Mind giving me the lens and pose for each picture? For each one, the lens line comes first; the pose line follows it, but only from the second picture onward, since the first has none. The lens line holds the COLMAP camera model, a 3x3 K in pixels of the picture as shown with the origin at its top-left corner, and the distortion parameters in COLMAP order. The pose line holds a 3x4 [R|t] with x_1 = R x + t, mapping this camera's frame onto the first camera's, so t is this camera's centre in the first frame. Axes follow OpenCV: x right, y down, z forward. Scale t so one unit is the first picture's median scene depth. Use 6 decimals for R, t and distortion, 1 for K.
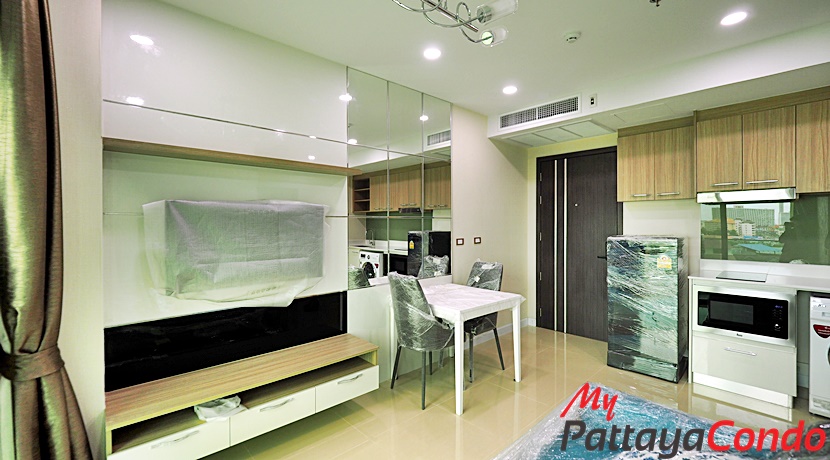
lens RADIAL K [[352.3, 0, 415.0], [0, 352.3, 230.0], [0, 0, 1]] dist [-0.000436, -0.000092]
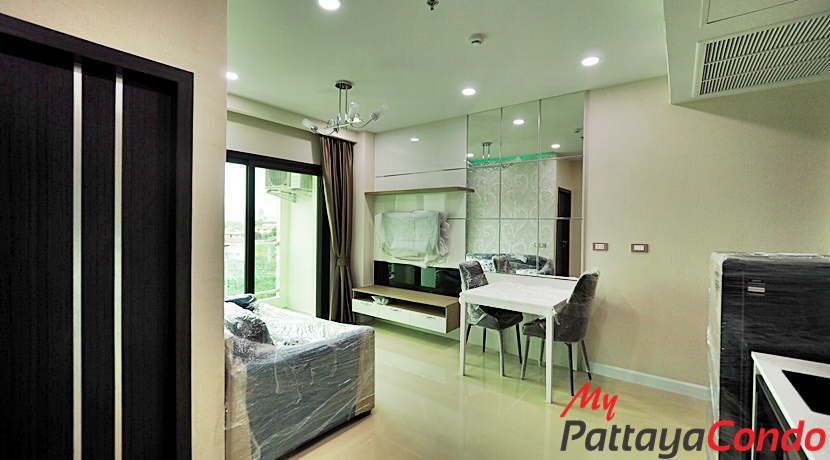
lens RADIAL K [[352.3, 0, 415.0], [0, 352.3, 230.0], [0, 0, 1]] dist [-0.000436, -0.000092]
pose [[0.181317, 0.018950, -0.983242, 1.202507], [-0.035150, 0.999300, 0.012778, -0.003380], [0.982796, 0.032244, 0.181856, 0.524399]]
